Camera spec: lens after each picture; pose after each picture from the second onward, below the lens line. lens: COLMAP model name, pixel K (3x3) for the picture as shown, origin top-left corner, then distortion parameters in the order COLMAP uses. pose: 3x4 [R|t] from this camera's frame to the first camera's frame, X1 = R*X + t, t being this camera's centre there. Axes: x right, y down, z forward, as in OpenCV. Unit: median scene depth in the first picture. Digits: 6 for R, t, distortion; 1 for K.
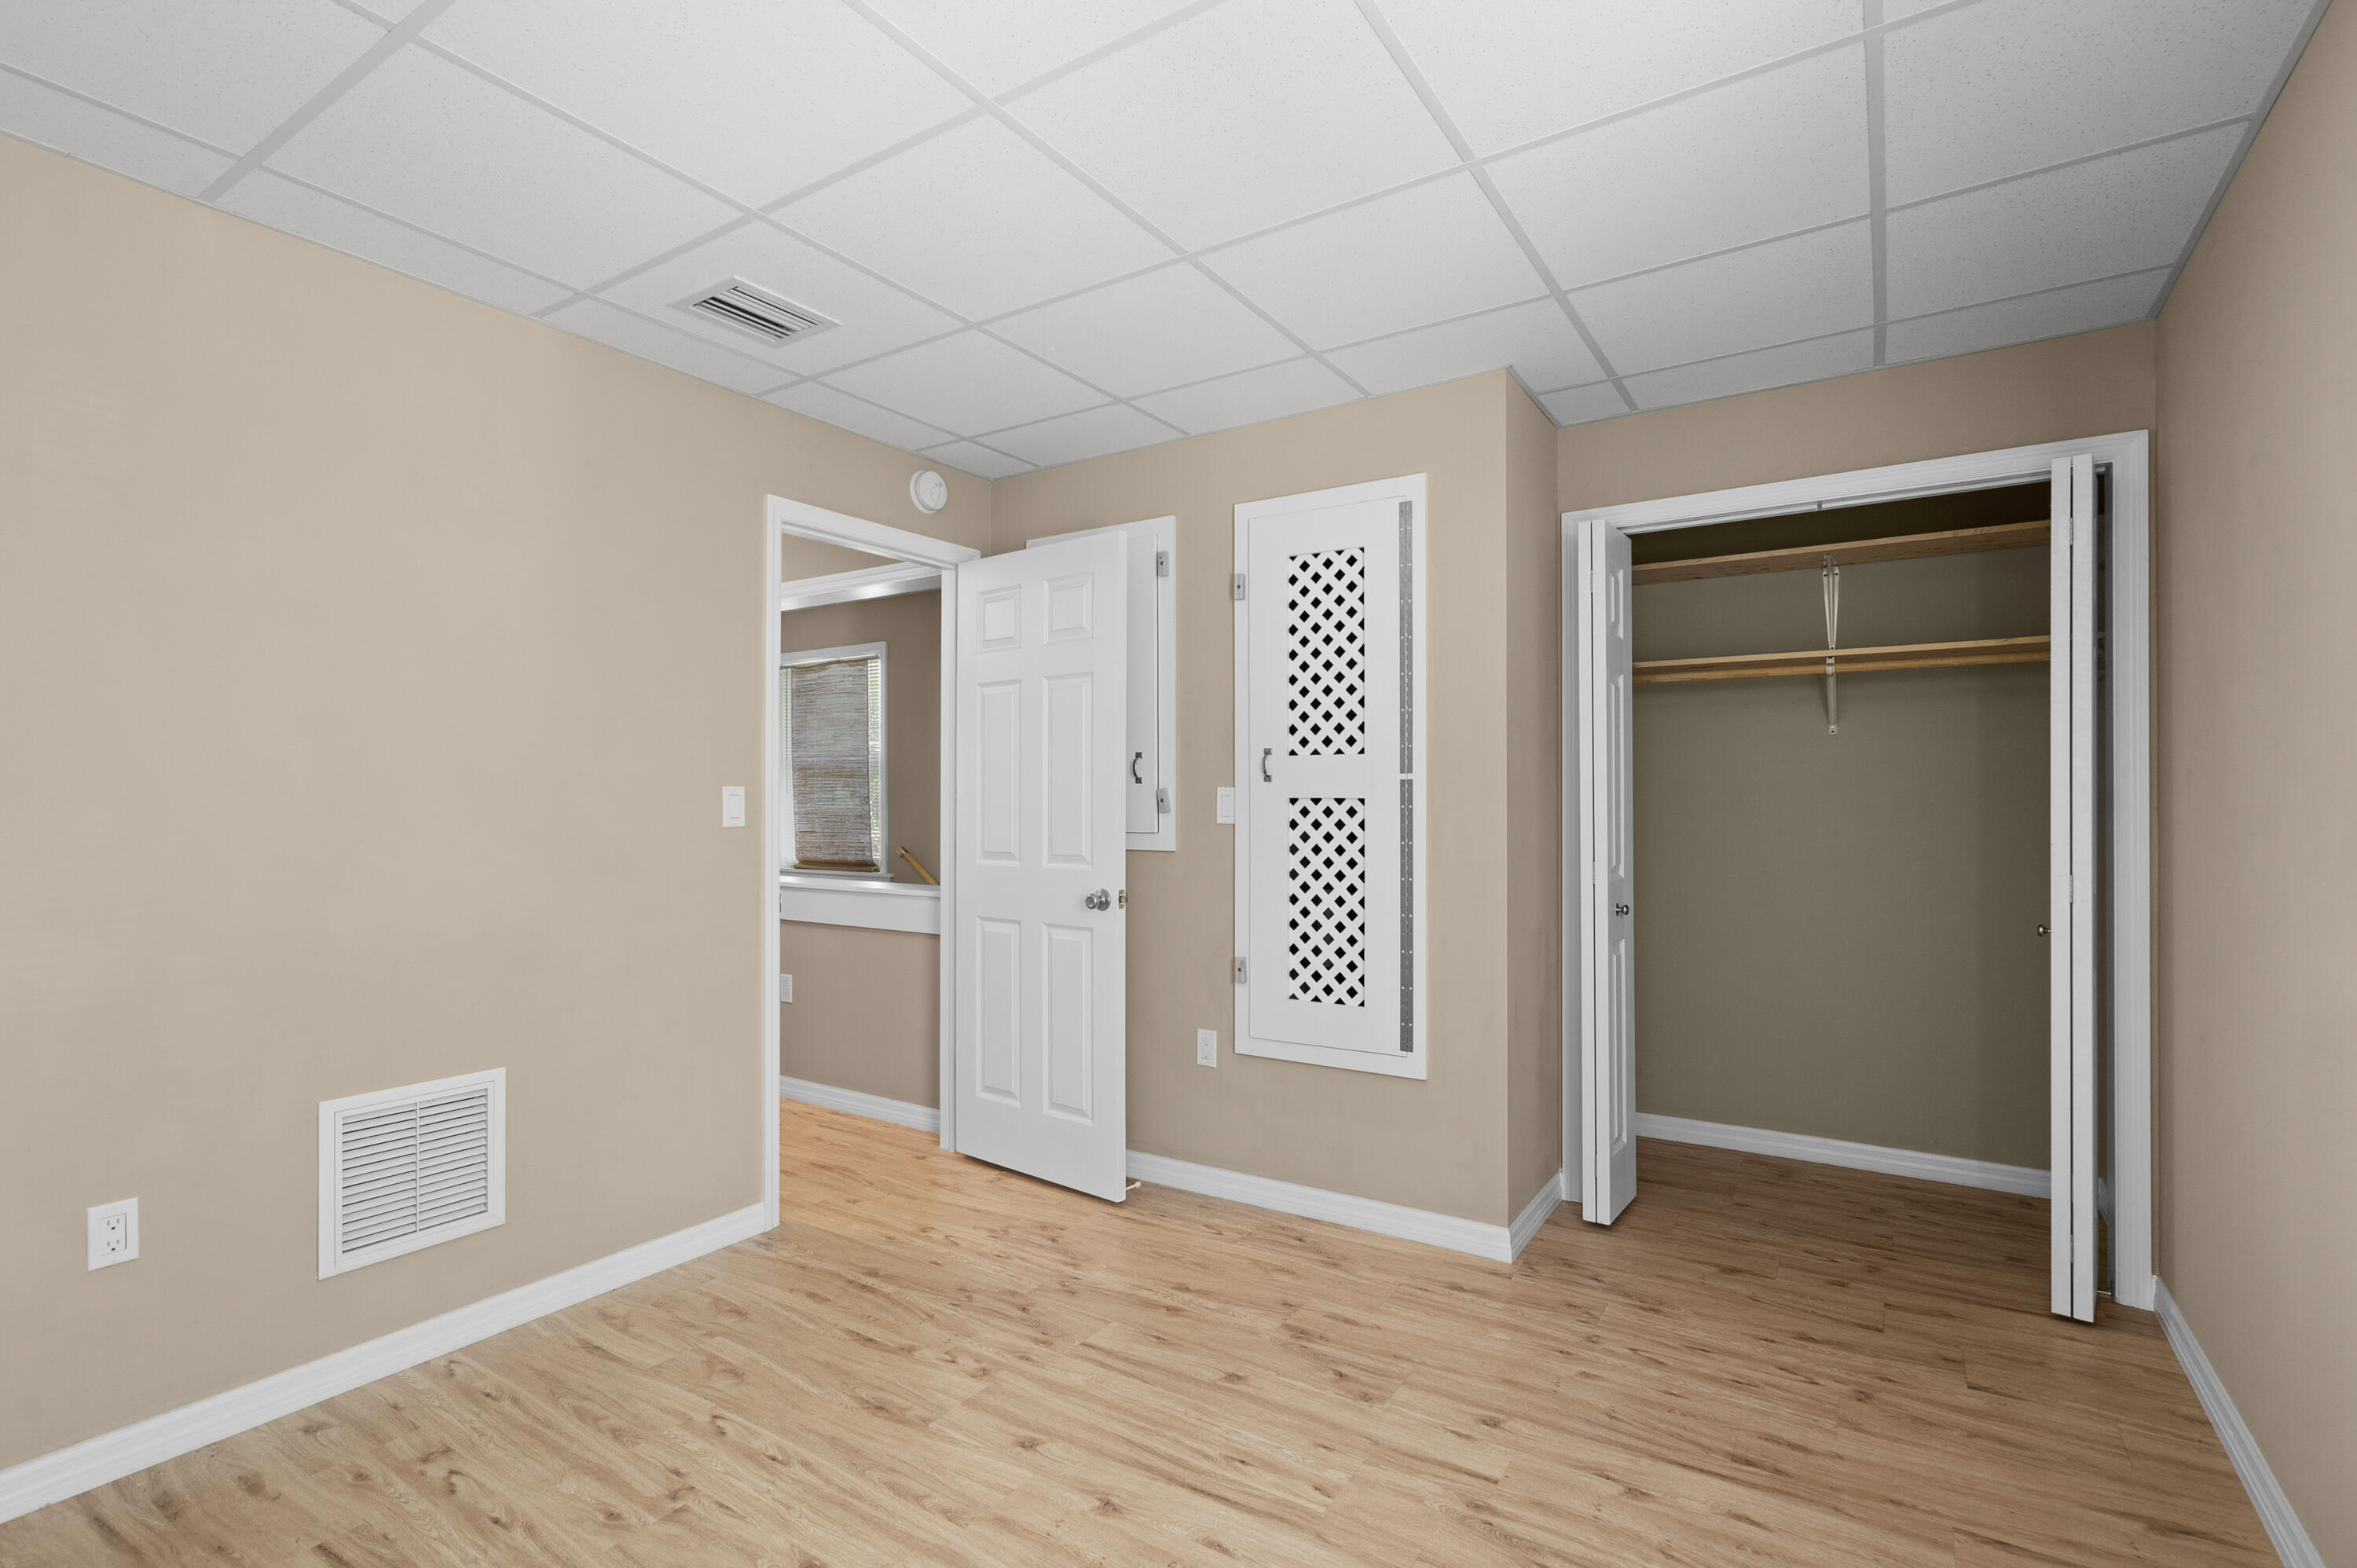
lens RADIAL K [[1110.1, 0, 1168.3], [0, 1110.1, 793.1], [0, 0, 1]] dist [-0.008263, 0.002031]
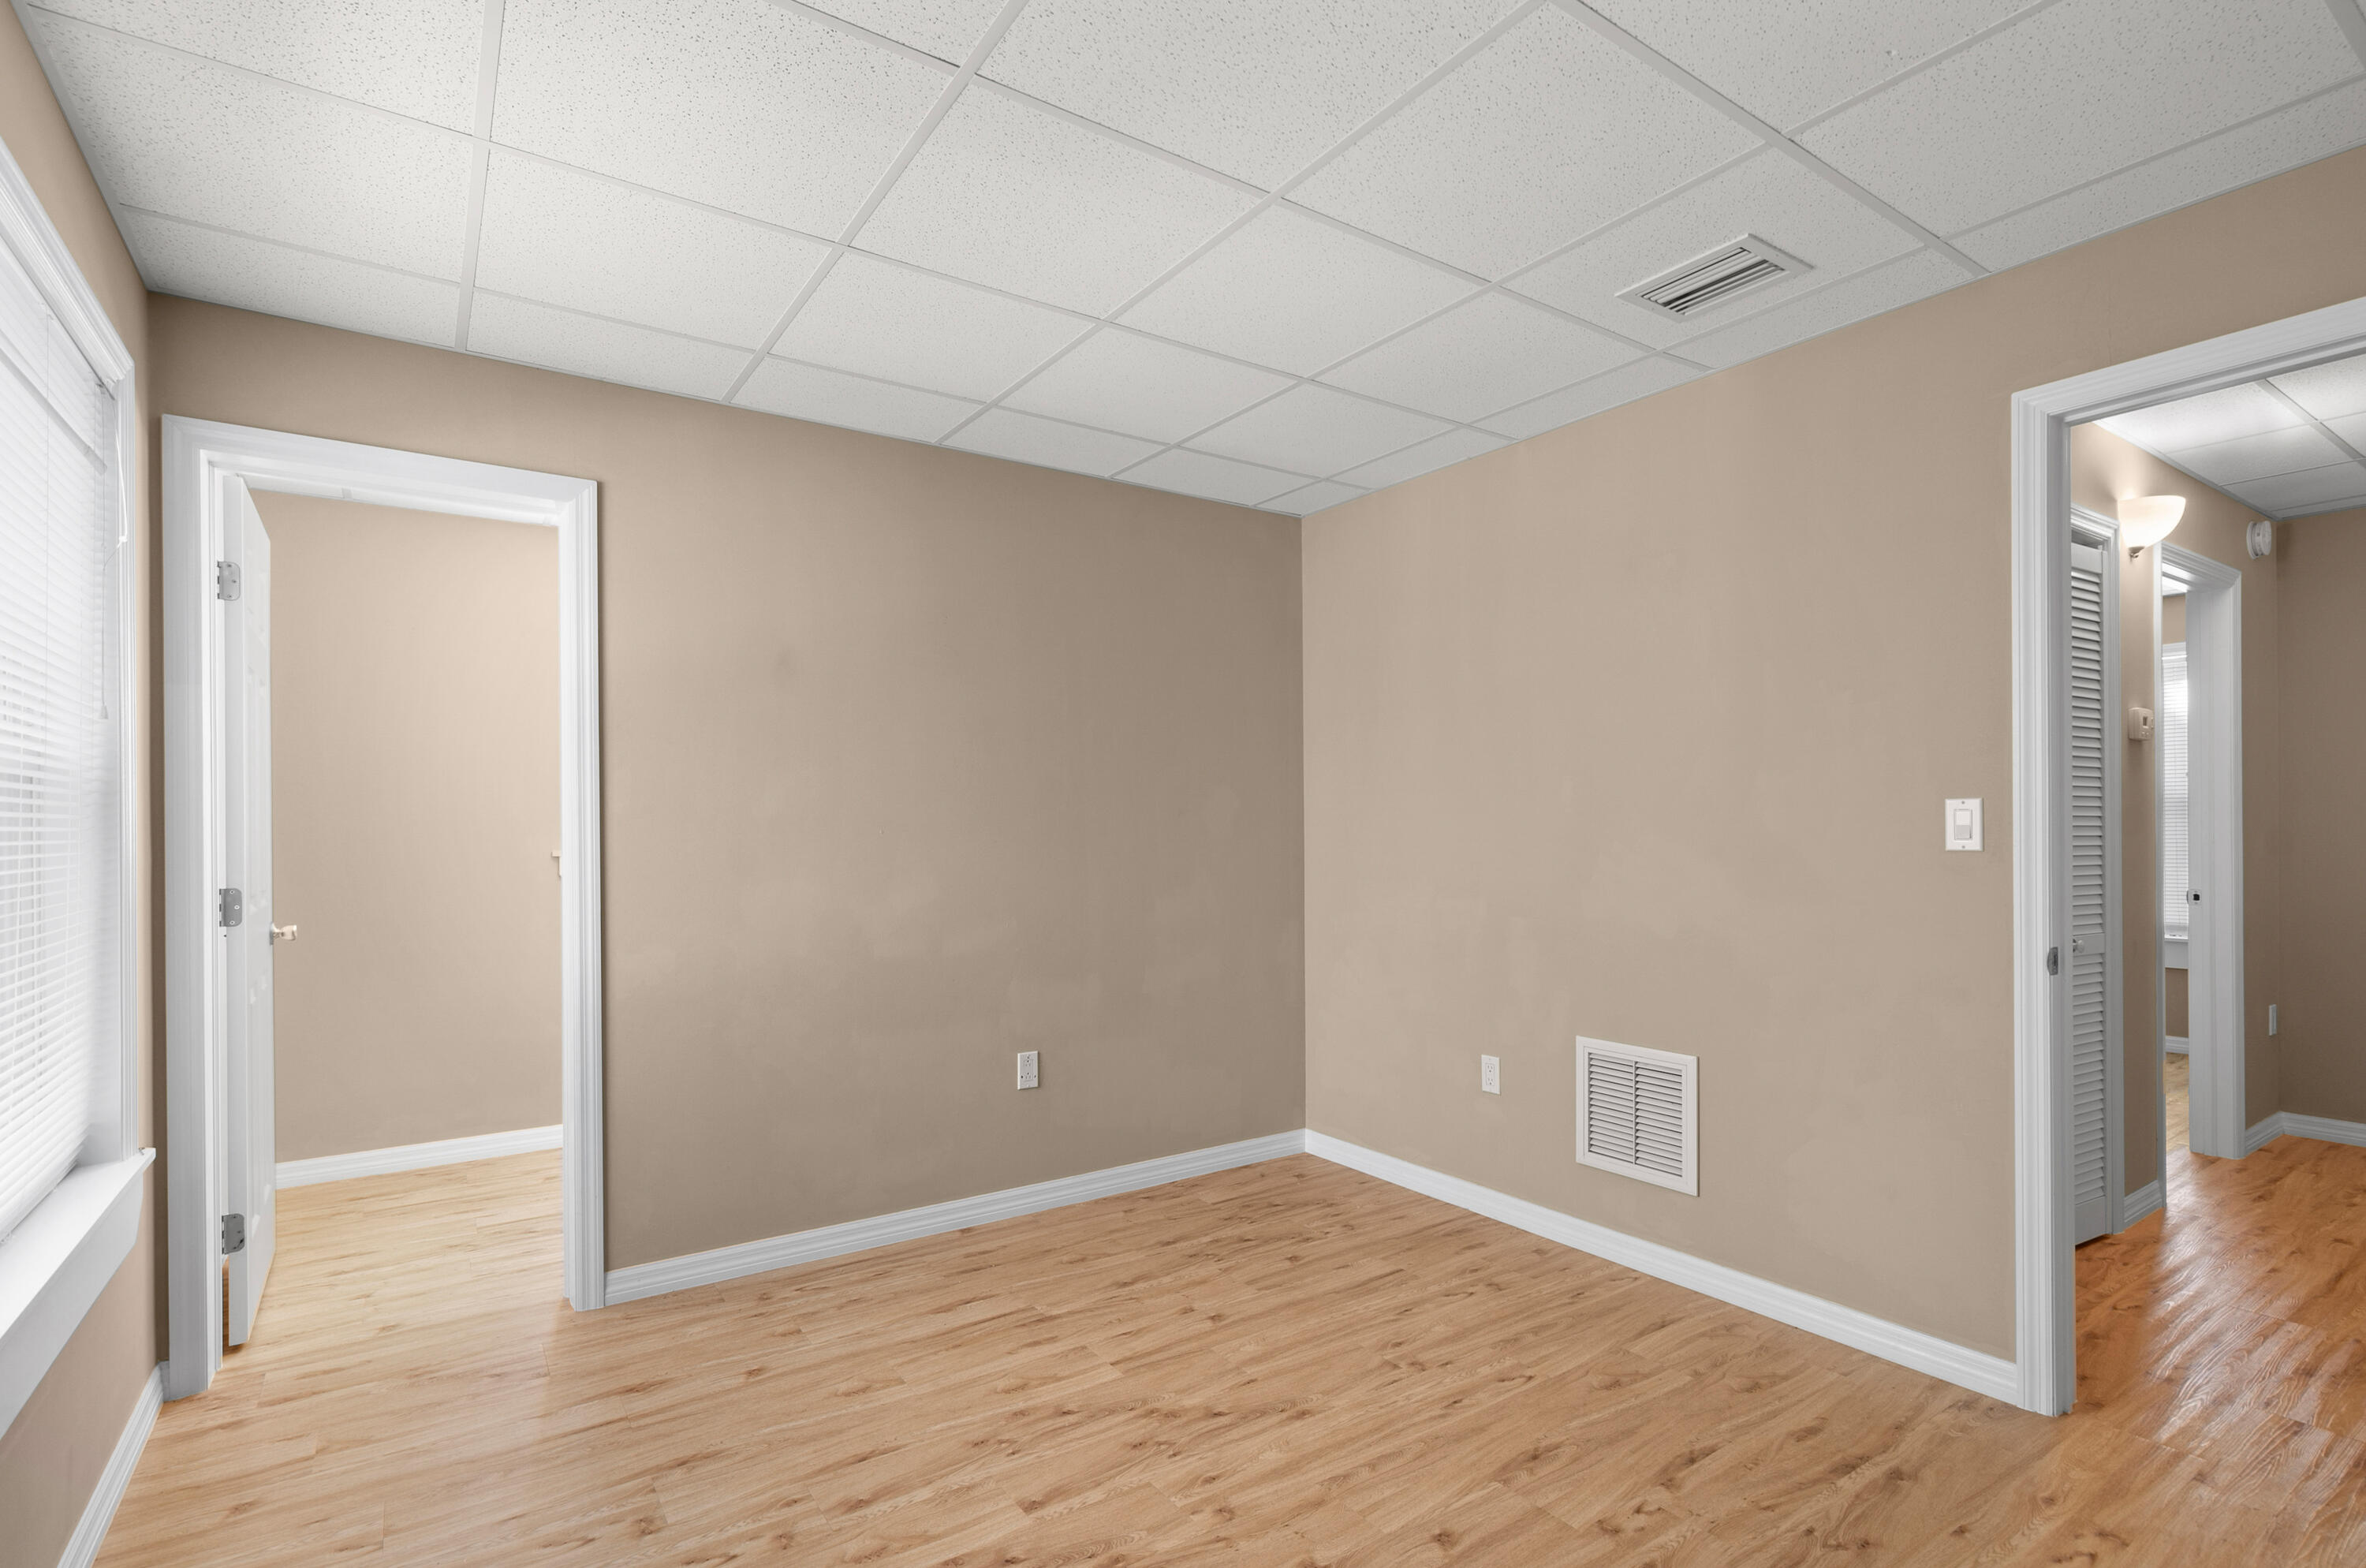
lens RADIAL K [[1114.4, 0, 1155.4], [0, 1114.4, 824.8], [0, 0, 1]] dist [-0.008263, 0.002031]
pose [[-0.394453, 0.003977, -0.918908, 0.656088], [0.013431, 0.999909, -0.001438, 0.006797], [0.918818, -0.012909, -0.394470, 0.953089]]
